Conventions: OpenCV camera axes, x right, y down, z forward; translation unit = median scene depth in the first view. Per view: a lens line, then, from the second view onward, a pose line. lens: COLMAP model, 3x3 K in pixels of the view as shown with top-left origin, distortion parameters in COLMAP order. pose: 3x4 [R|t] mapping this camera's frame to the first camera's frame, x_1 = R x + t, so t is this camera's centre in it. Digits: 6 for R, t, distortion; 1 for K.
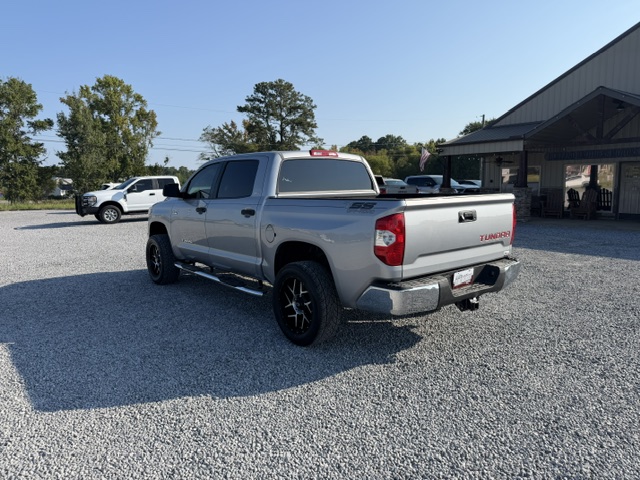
lens RADIAL K [[450.6, 0, 322.6], [0, 450.6, 256.1], [0, 0, 1]] dist [0.040166, -0.057434]
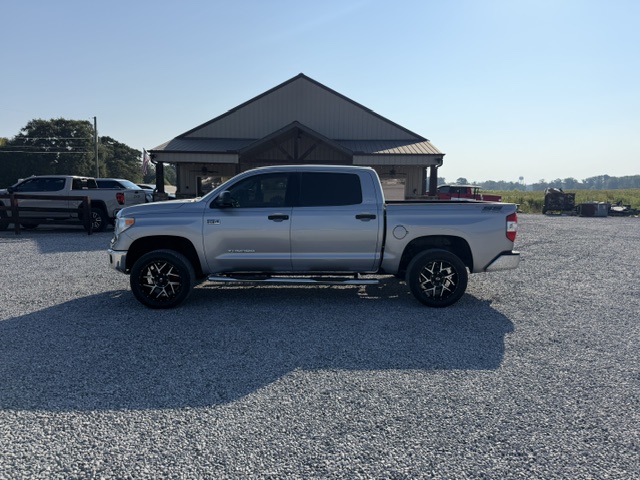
lens RADIAL K [[450.6, 0, 322.6], [0, 450.6, 256.1], [0, 0, 1]] dist [0.040166, -0.057434]
pose [[0.580265, -0.102882, 0.807904, -0.092886], [0.110119, 0.992791, 0.047335, -0.004850], [-0.806949, 0.061499, 0.587411, 0.030623]]
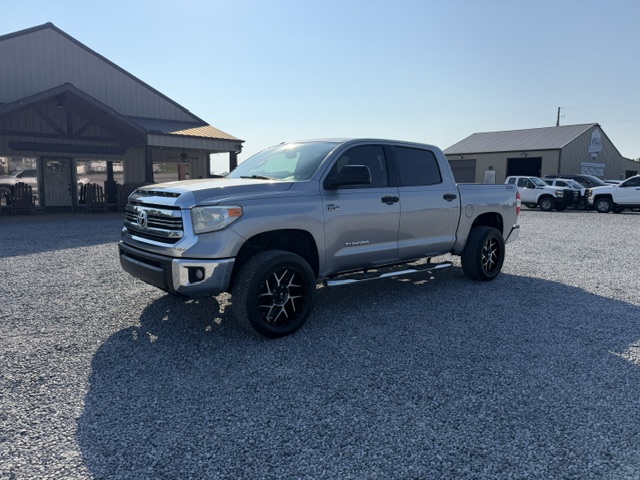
lens RADIAL K [[450.6, 0, 322.6], [0, 450.6, 256.1], [0, 0, 1]] dist [0.040166, -0.057434]
pose [[-0.081543, -0.146047, 0.985911, -0.099005], [0.139709, 0.977764, 0.156395, -0.013169], [-0.986829, 0.150494, -0.059325, 0.105423]]
